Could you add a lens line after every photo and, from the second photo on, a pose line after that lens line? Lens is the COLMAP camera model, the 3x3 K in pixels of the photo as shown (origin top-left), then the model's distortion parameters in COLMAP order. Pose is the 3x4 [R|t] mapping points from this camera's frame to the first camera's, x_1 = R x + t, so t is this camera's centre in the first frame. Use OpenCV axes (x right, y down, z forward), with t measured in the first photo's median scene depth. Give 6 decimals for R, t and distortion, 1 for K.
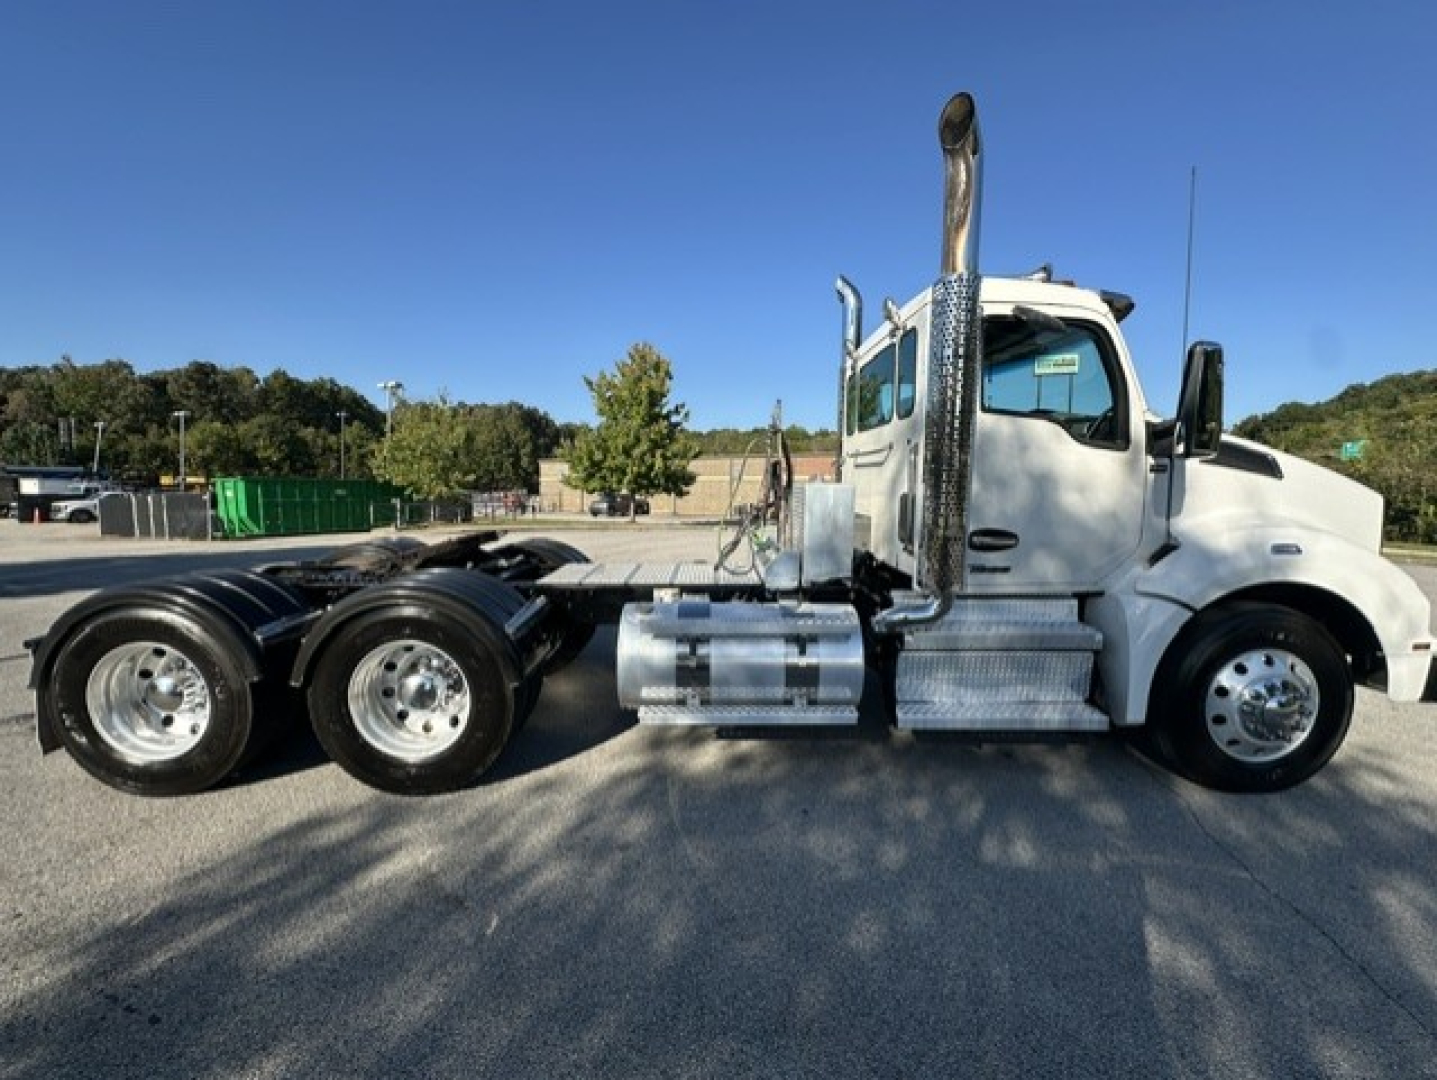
lens RADIAL K [[574.6, 0, 711.6], [0, 574.6, 538.8], [0, 0, 1]] dist [0.000192, -0.000068]
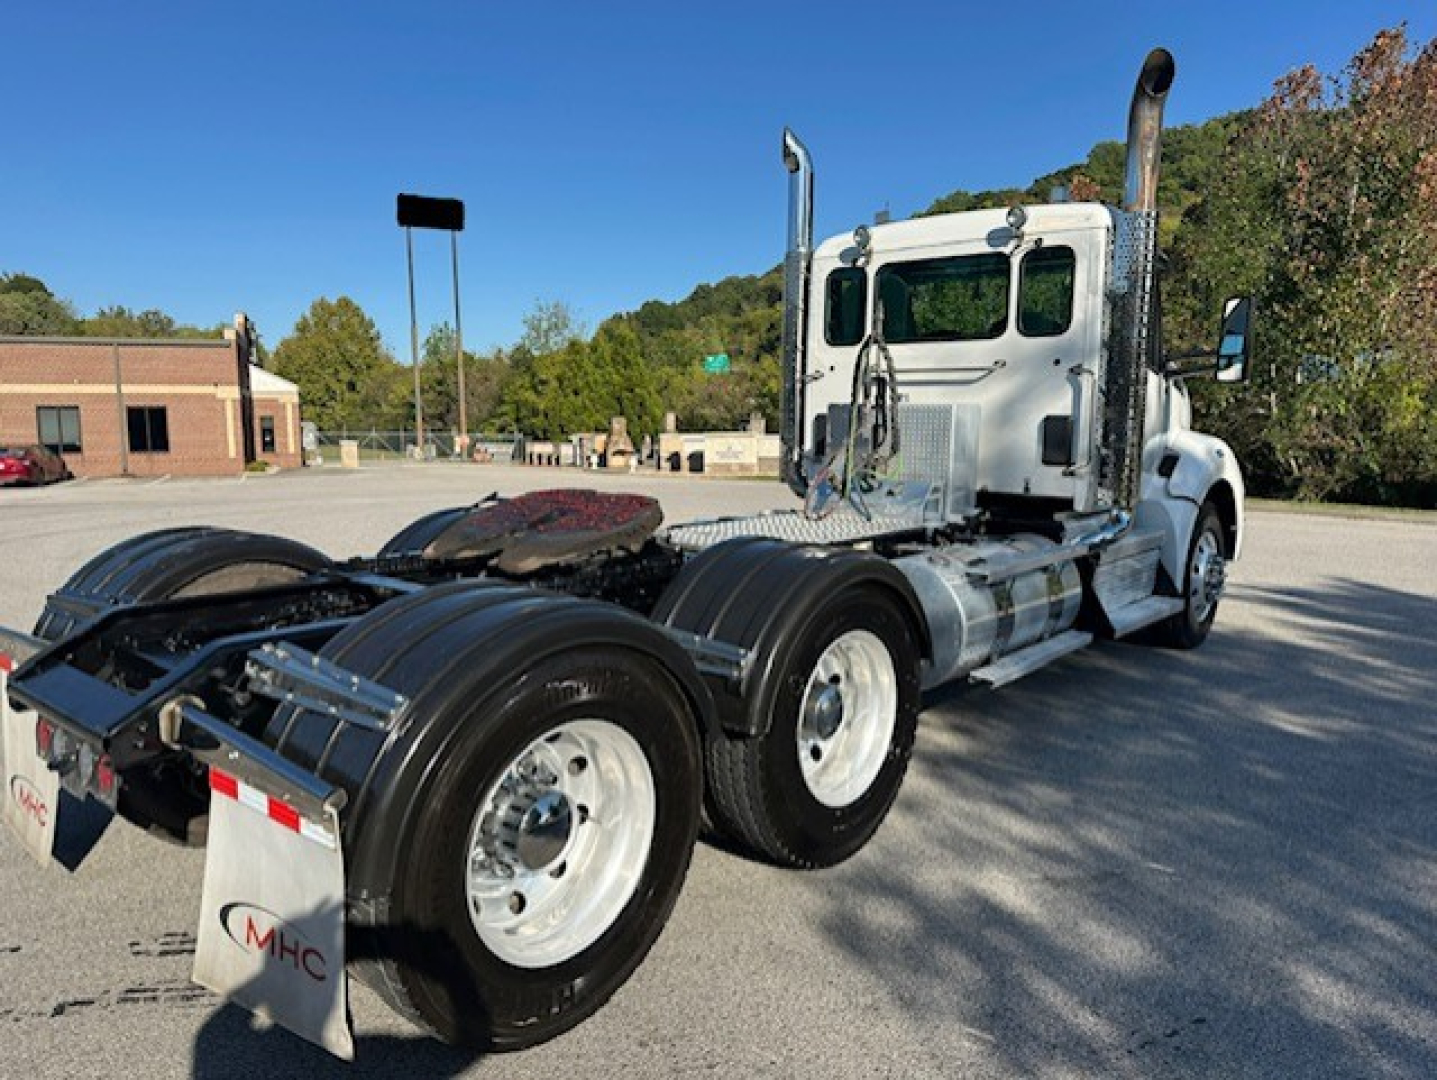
lens RADIAL K [[1017.3, 0, 712.9], [0, 1017.3, 545.4], [0, 0, 1]] dist [0.086817, -0.100772]
pose [[0.655776, -0.105033, 0.747613, -0.170519], [0.073531, 0.994453, 0.075213, -0.003982], [-0.751366, 0.005650, 0.659862, 0.034292]]
